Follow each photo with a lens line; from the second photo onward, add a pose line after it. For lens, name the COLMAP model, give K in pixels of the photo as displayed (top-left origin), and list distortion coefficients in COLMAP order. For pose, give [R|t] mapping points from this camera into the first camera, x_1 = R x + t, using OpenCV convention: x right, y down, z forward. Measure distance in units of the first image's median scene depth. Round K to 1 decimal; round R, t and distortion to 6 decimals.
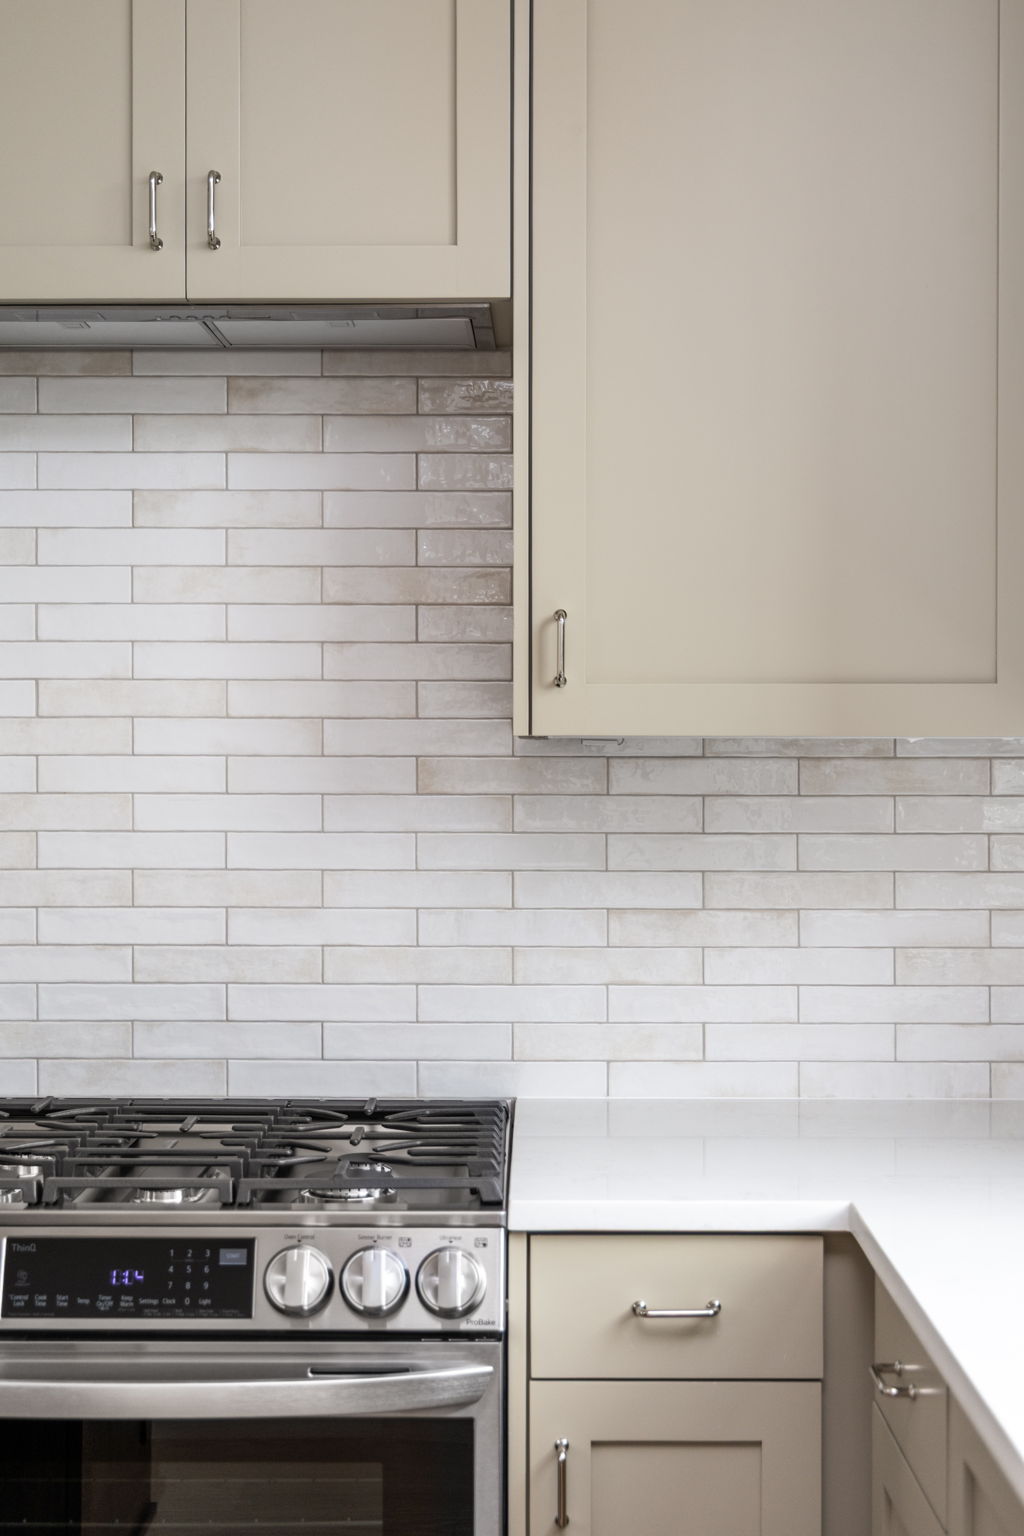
lens RADIAL K [[2206.8, 0, 512.0], [0, 2206.8, 768.0], [0, 0, 1]] dist [-0.010307, -0.018919]
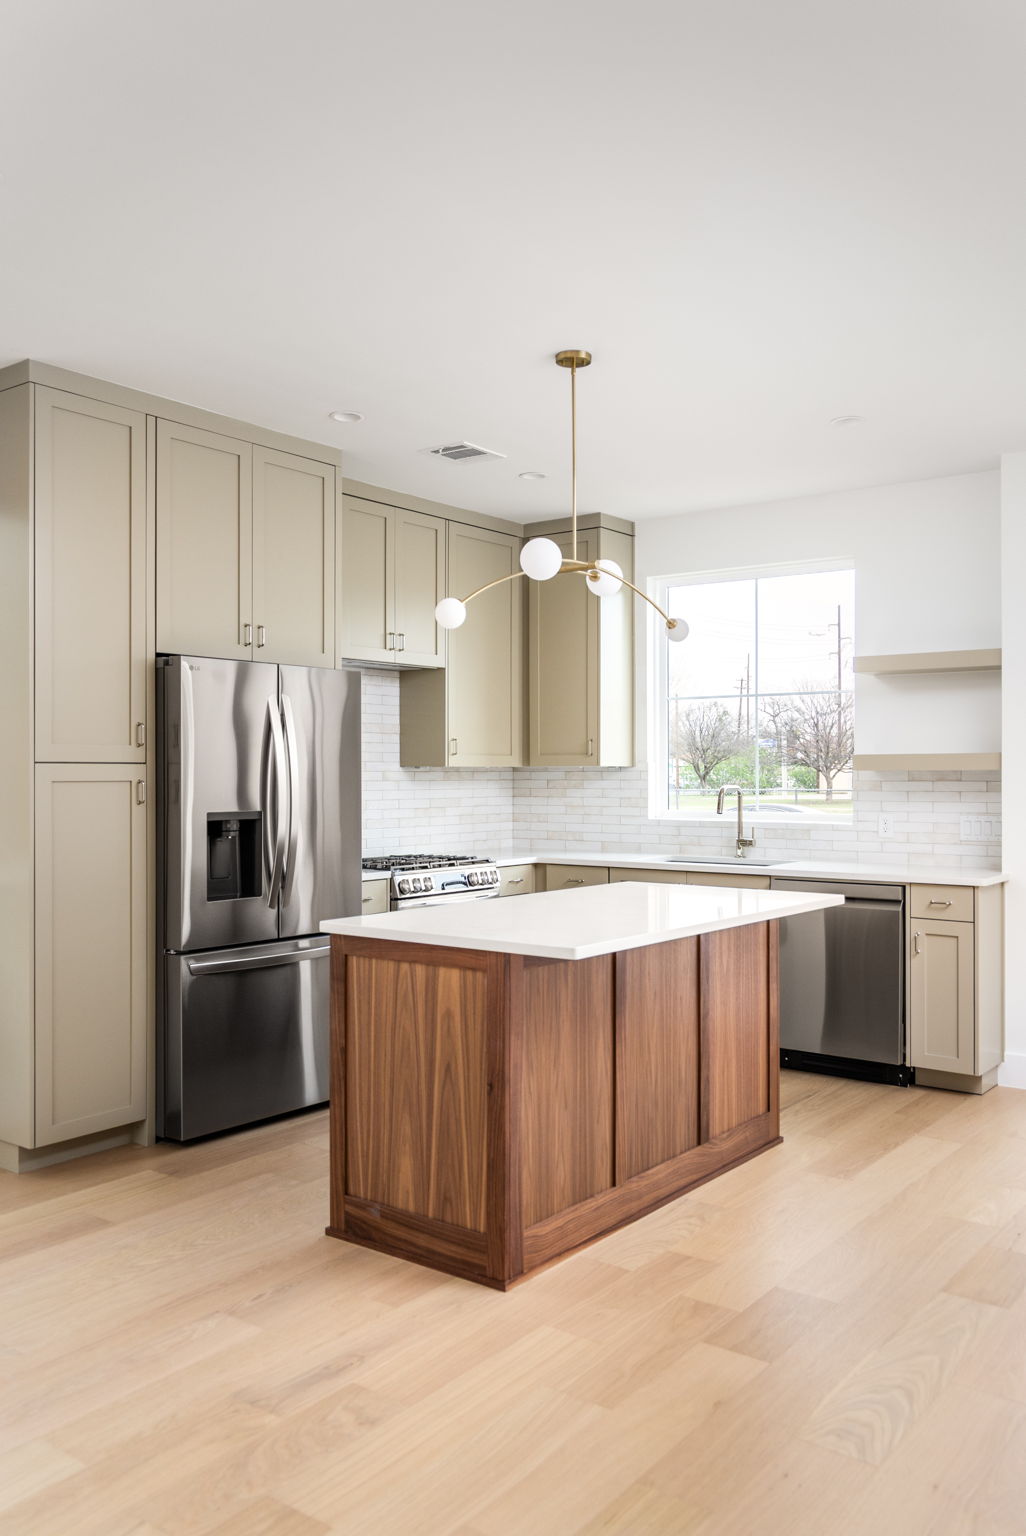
lens RADIAL K [[1255.5, 0, 511.3], [0, 1255.5, 764.2], [0, 0, 1]] dist [0.005109, -0.000403]
pose [[0.594844, 0.004039, 0.803831, -1.843487], [0.009201, 0.999888, -0.011832, 0.011578], [-0.803788, 0.014434, 0.594740, -0.576640]]
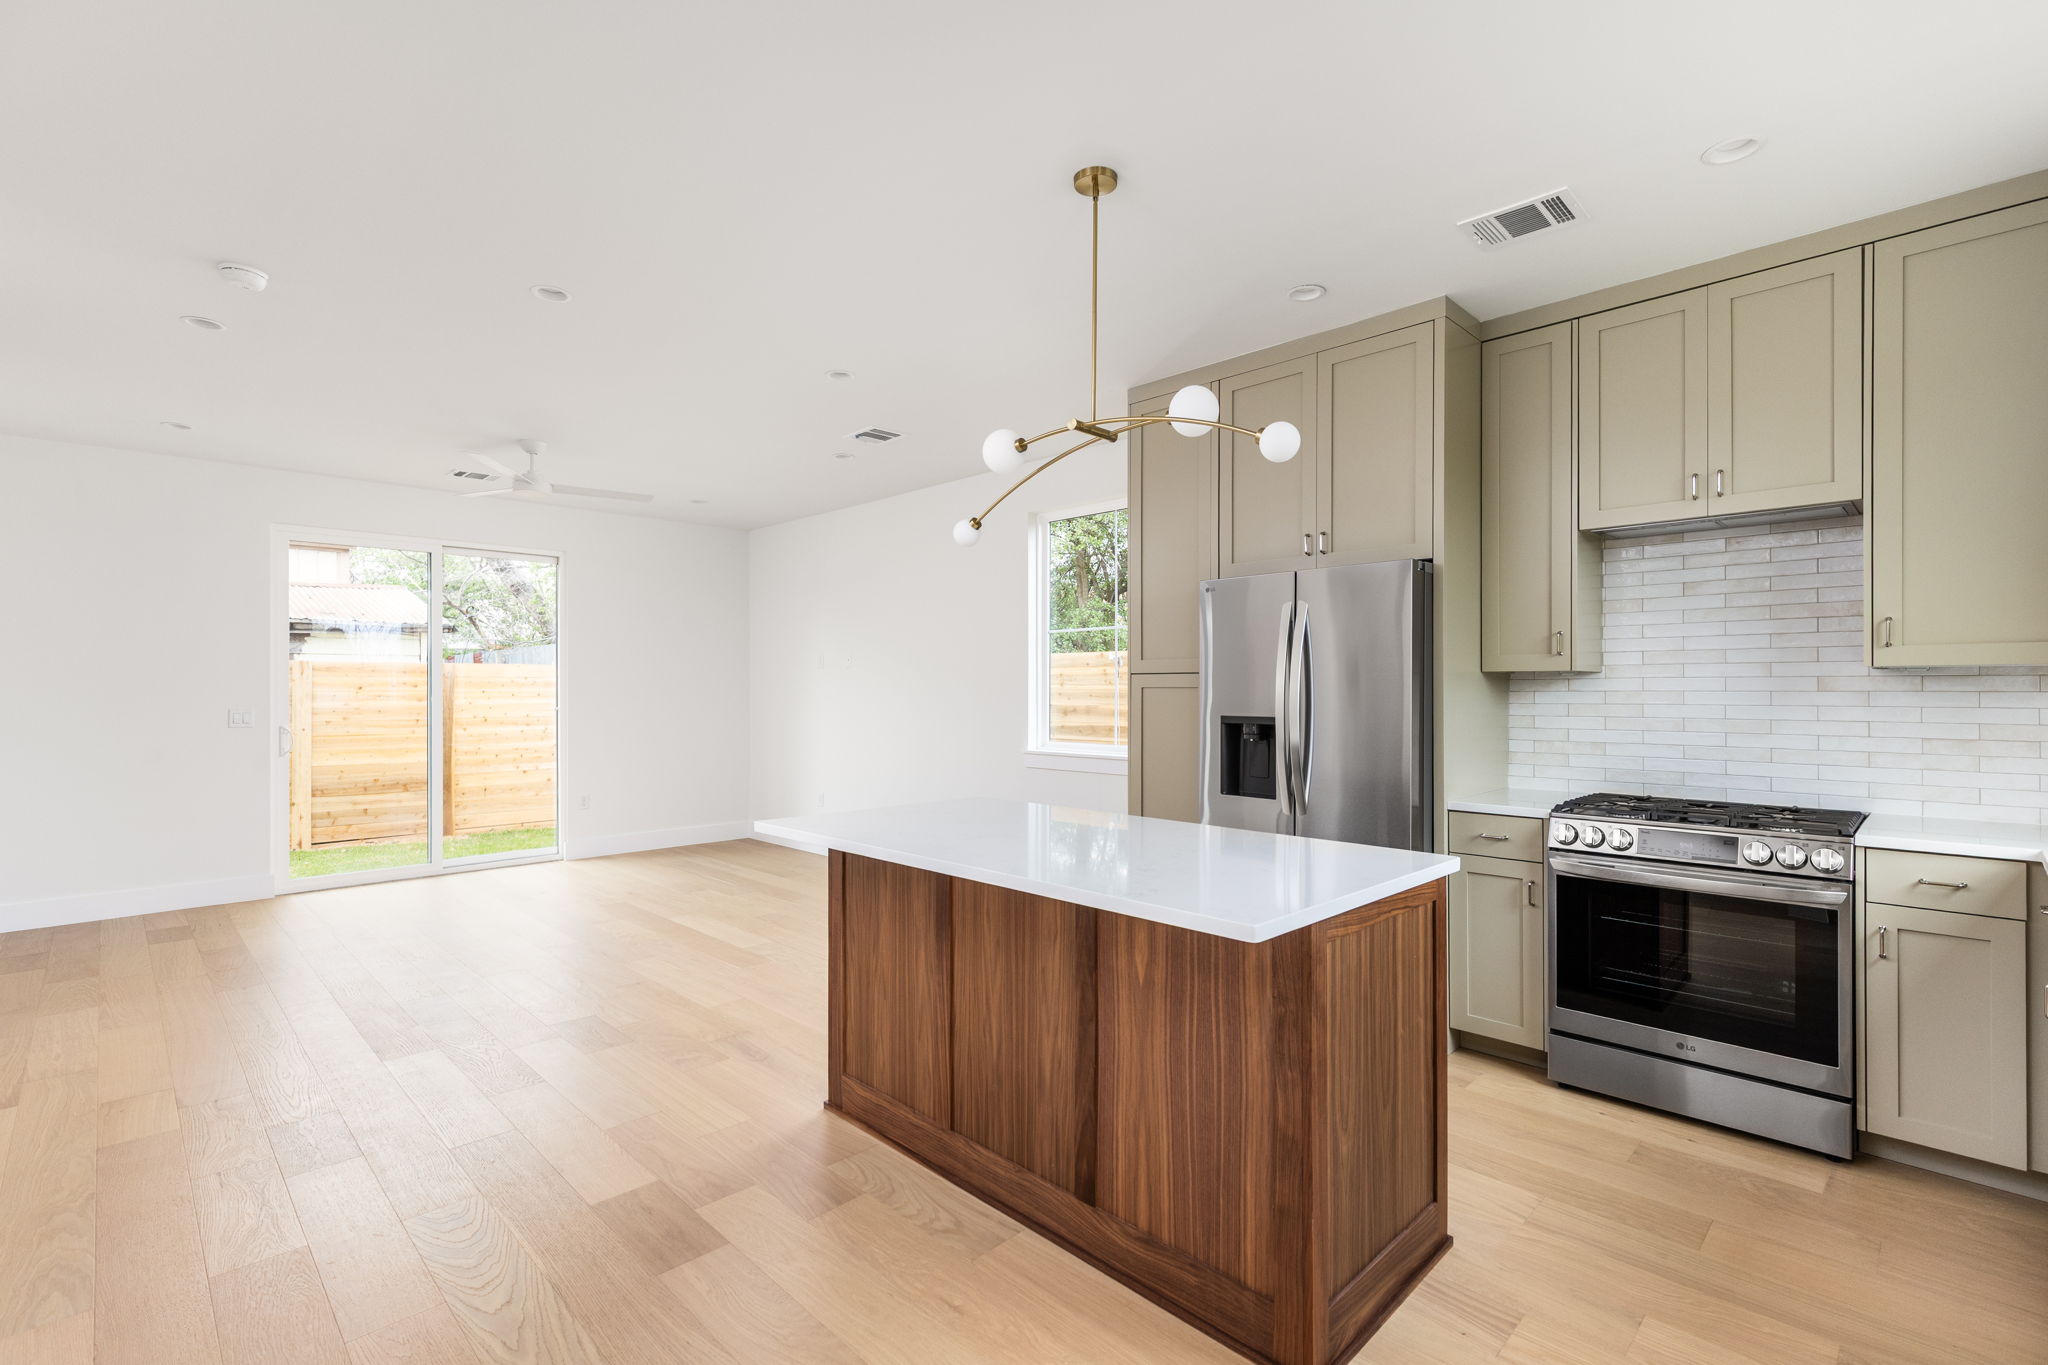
lens RADIAL K [[919.9, 0, 1022.4], [0, 919.9, 687.9], [0, 0, 1]] dist [0.004514, -0.000015]
pose [[0.710627, -0.002230, -0.703565, 0.058127], [-0.008111, 0.999903, -0.011361, 0.029682], [0.703522, 0.013781, 0.710540, -0.447552]]
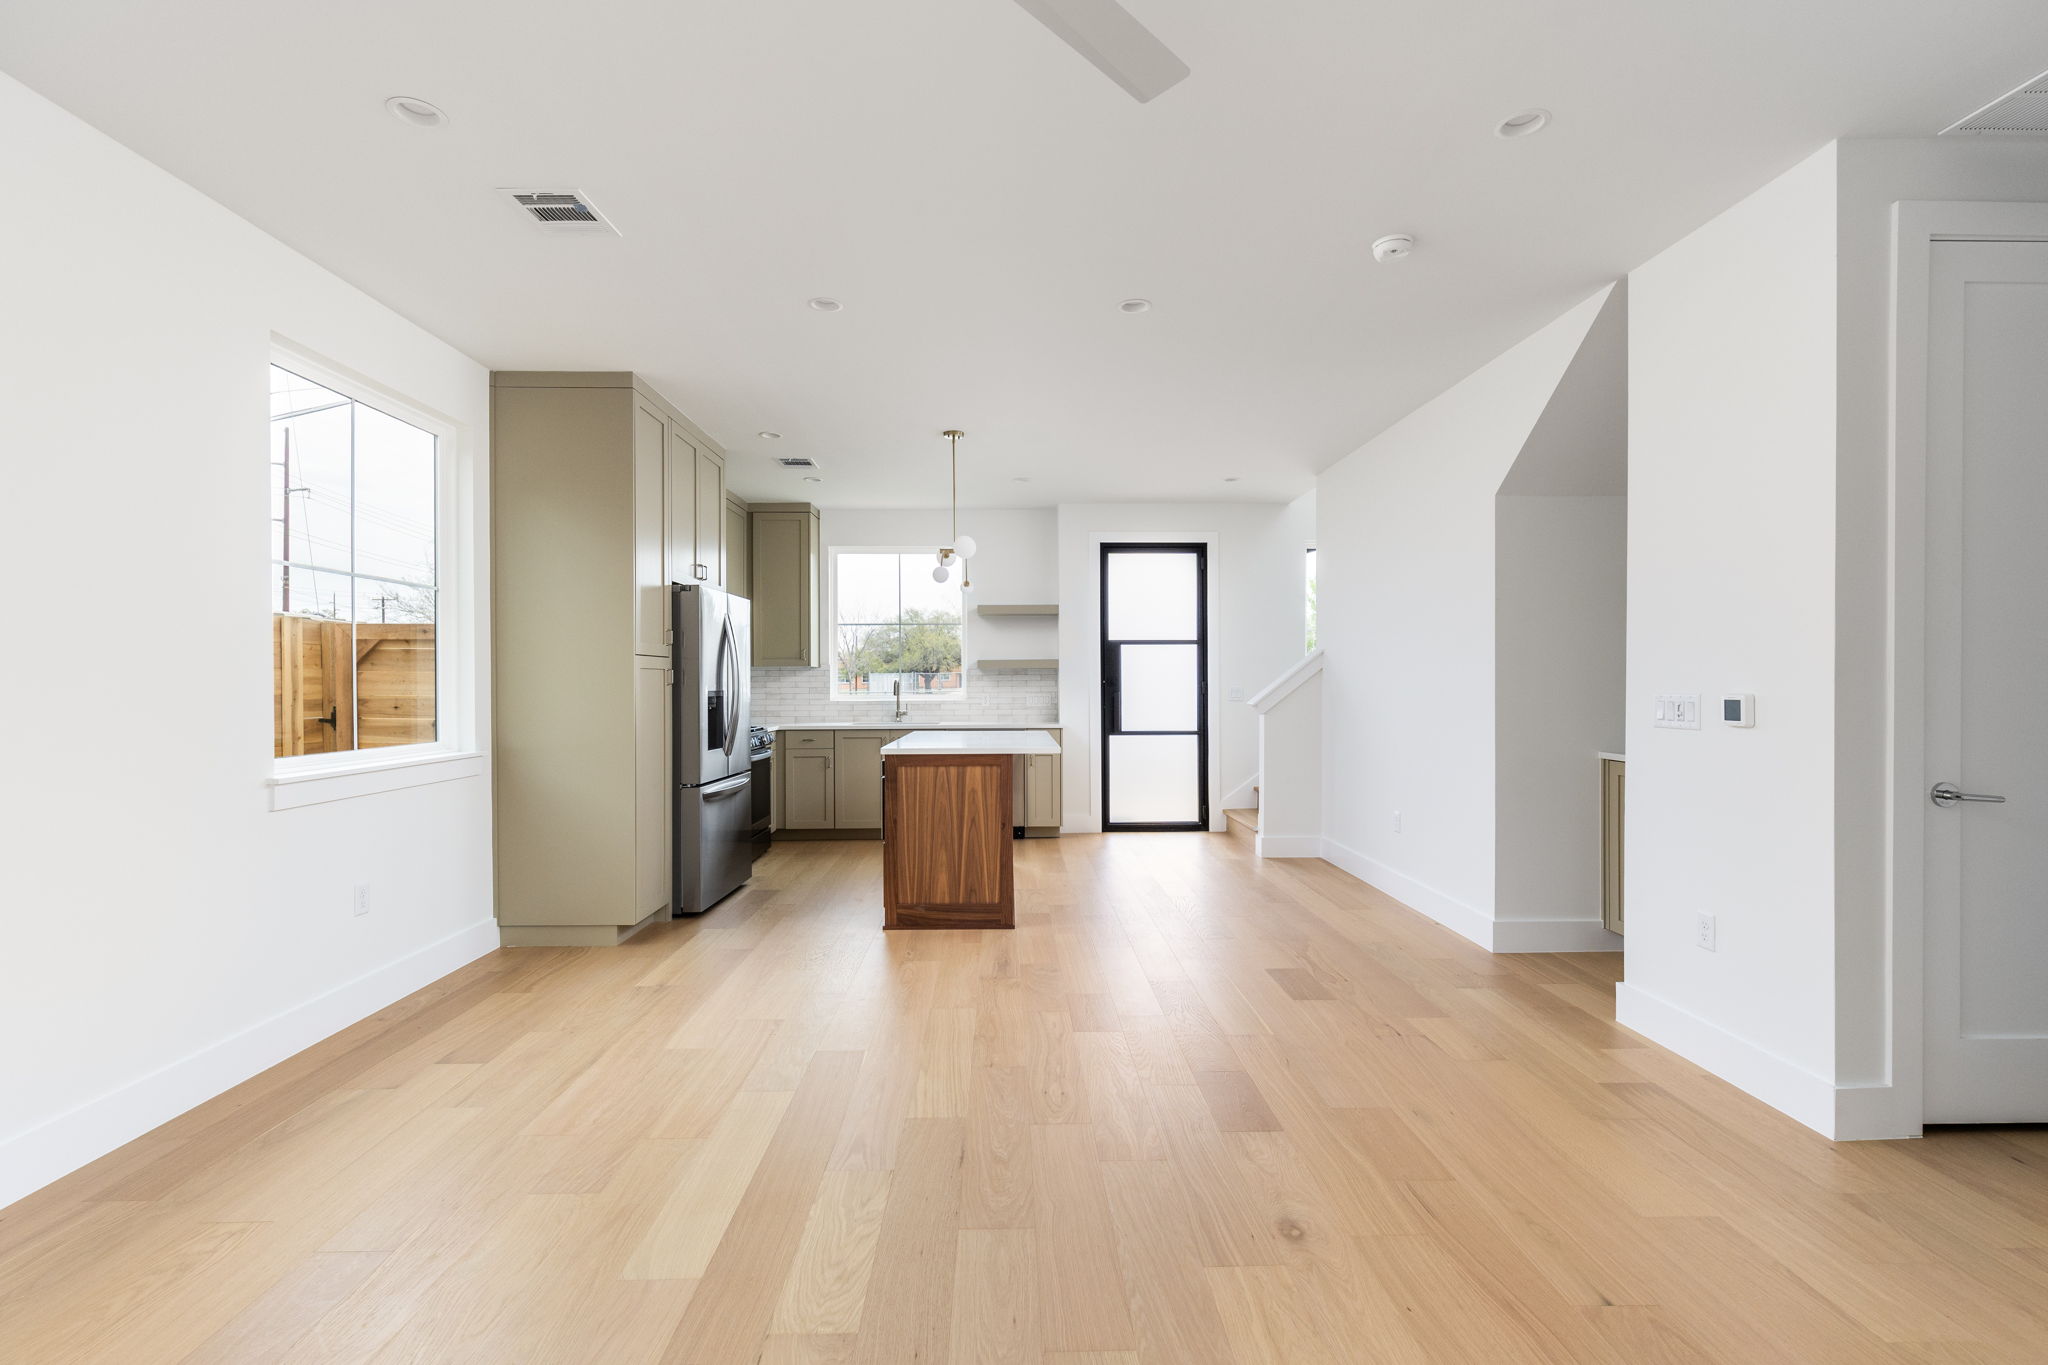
lens RADIAL K [[941.4, 0, 1024.0], [0, 941.4, 682.5], [0, 0, 1]] dist [0.002904, -0.000065]
pose [[-0.031248, -0.000532, 0.999512, -2.637199], [0.014880, 0.999889, 0.000998, 0.043540], [-0.999401, 0.014904, -0.031237, 0.191668]]
